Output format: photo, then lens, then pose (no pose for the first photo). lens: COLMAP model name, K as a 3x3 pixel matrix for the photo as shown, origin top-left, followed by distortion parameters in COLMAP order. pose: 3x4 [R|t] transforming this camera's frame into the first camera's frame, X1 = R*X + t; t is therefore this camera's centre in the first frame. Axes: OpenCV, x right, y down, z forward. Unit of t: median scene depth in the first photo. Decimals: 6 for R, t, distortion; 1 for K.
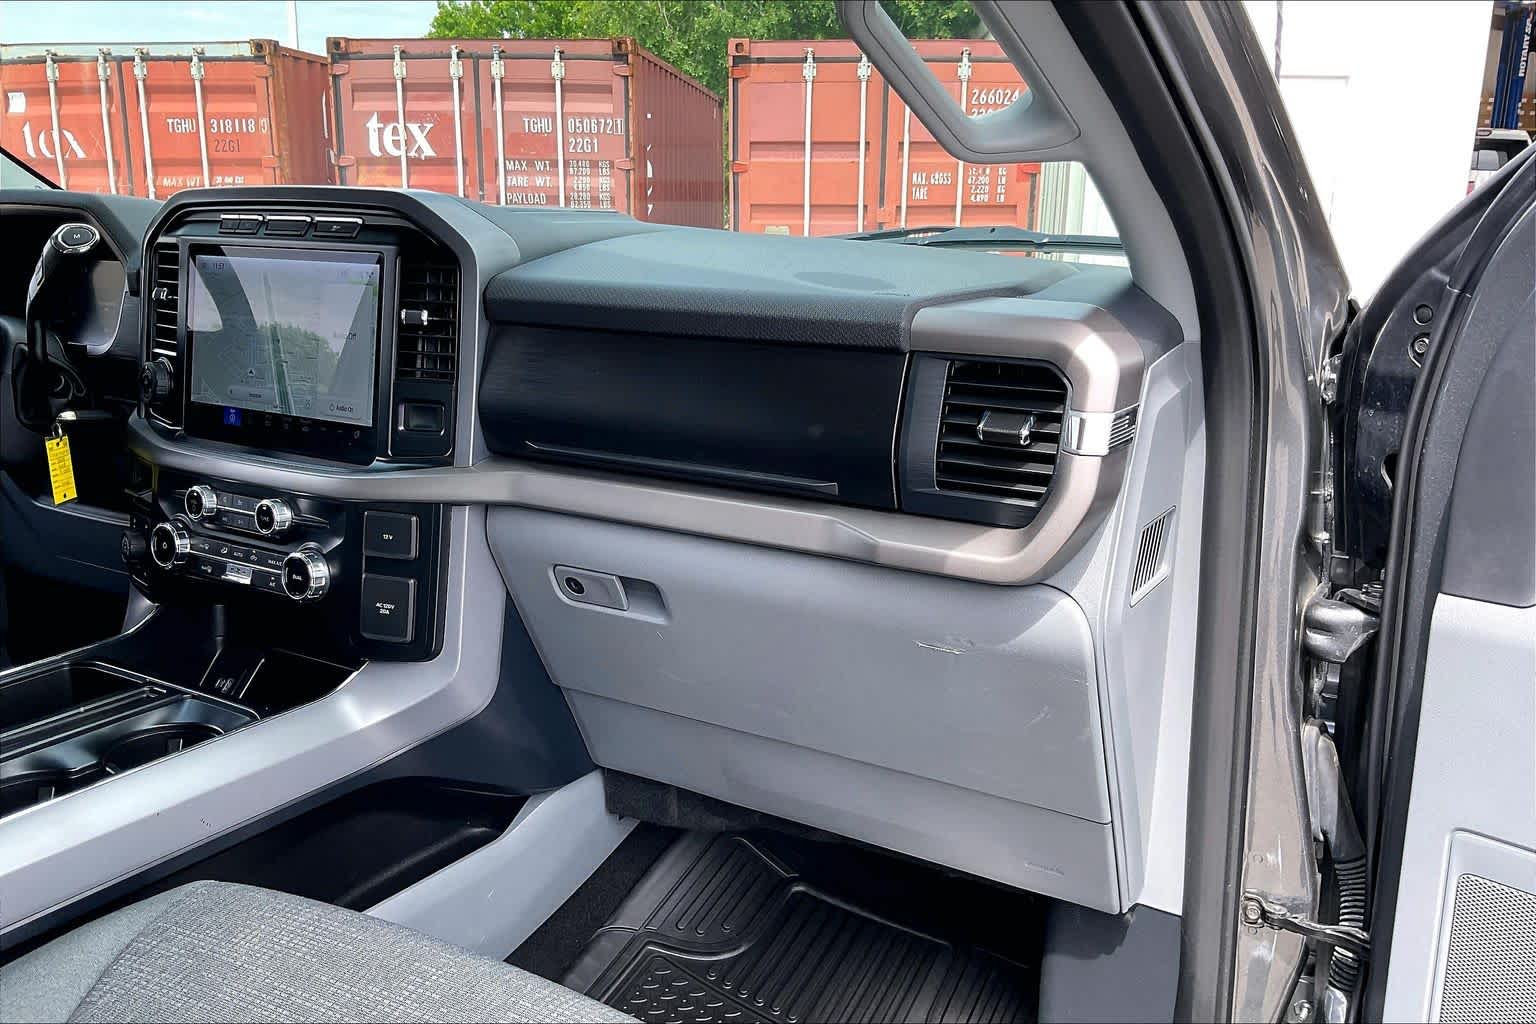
lens RADIAL K [[1287.4, 0, 768.0], [0, 1287.4, 512.0], [0, 0, 1]] dist [0.102209, -0.207677]
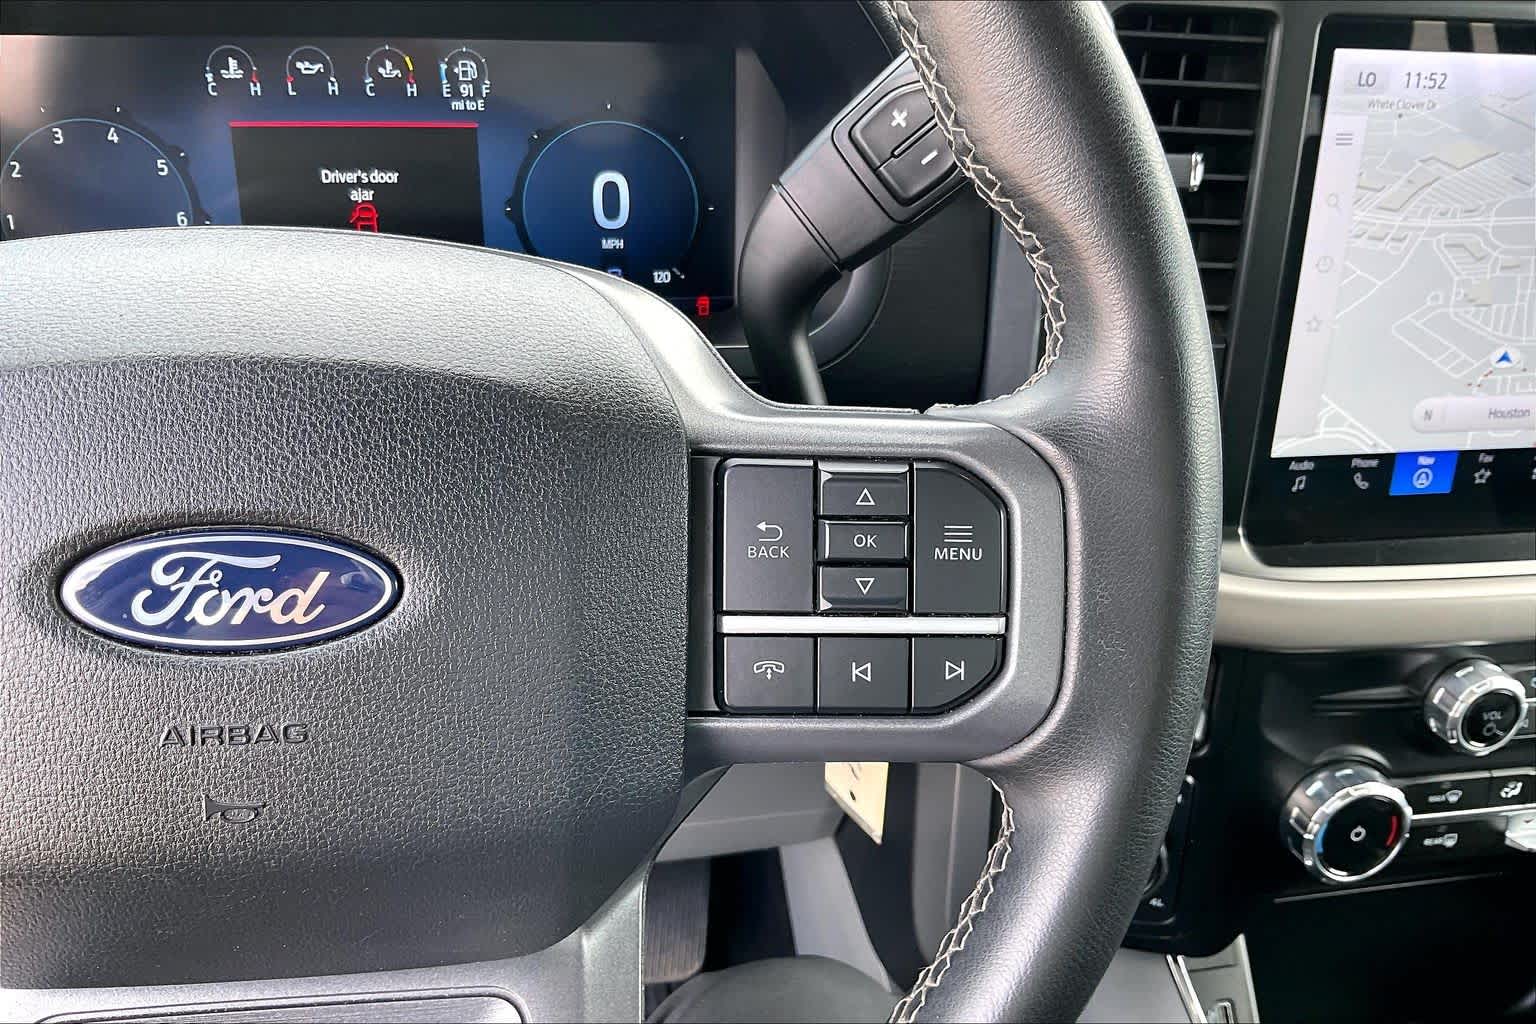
lens RADIAL K [[1294.7, 0, 770.6], [0, 1294.7, 509.3], [0, 0, 1]] dist [0.058558, -0.146560]
pose [[0.742860, -0.292057, 0.602380, -0.829804], [0.118976, 0.943090, 0.310524, -0.217616], [-0.658789, -0.159007, 0.735332, 0.869787]]
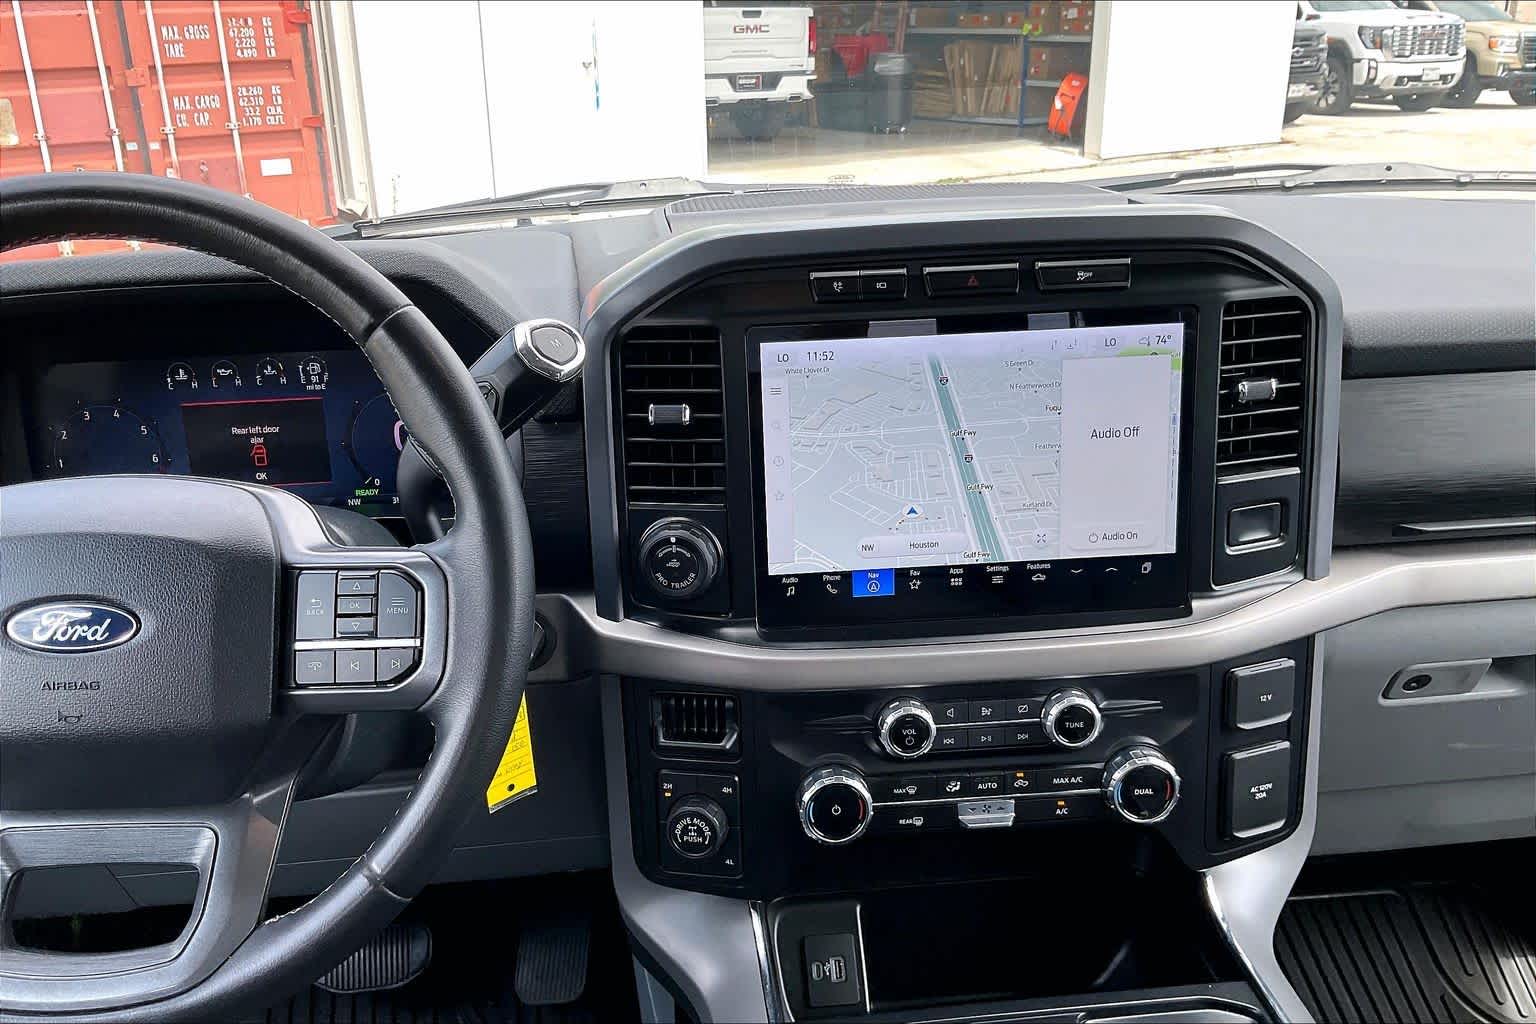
lens RADIAL K [[1287.4, 0, 768.0], [0, 1287.4, 512.0], [0, 0, 1]] dist [0.102209, -0.207677]
pose [[0.802221, -0.238237, 0.547435, -0.823086], [0.172756, 0.970337, 0.169118, -0.233104], [-0.571487, -0.041097, 0.819582, 0.528270]]
